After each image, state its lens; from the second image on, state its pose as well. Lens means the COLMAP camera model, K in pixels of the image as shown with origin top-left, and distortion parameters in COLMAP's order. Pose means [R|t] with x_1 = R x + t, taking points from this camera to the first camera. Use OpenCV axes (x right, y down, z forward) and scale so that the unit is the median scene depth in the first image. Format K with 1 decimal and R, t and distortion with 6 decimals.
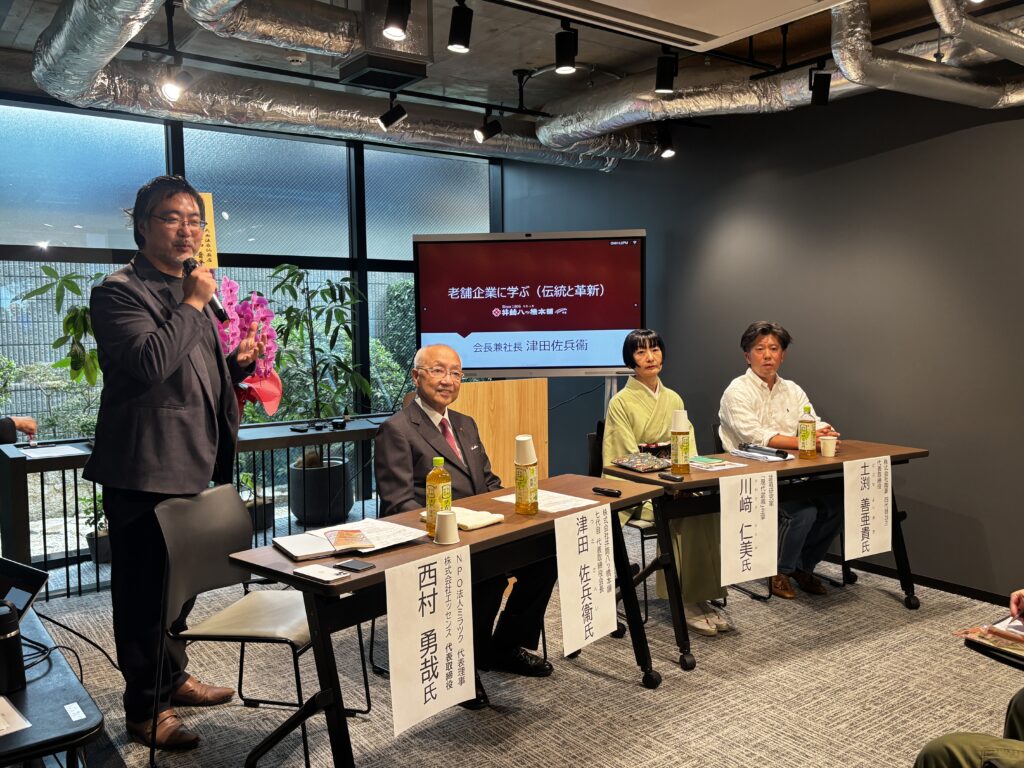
lens RADIAL K [[888.4, 0, 512.0], [0, 888.4, 384.0], [0, 0, 1]] dist [0.061011, -0.013569]
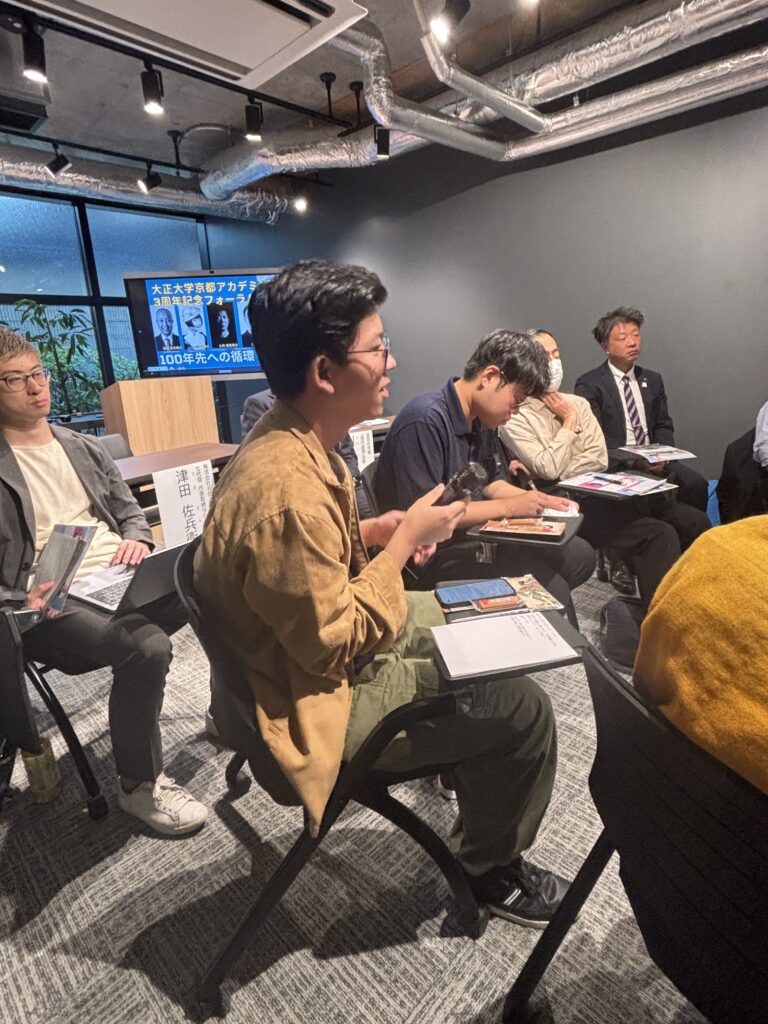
lens RADIAL K [[545.8, 0, 384.0], [0, 545.8, 512.0], [0, 0, 1]] dist [-0.001808, 0.025261]
pose [[0.984250, -0.093193, 0.150224, 0.153126], [0.058173, 0.973177, 0.222579, 0.026261], [-0.166938, -0.210335, 0.963271, 0.080695]]
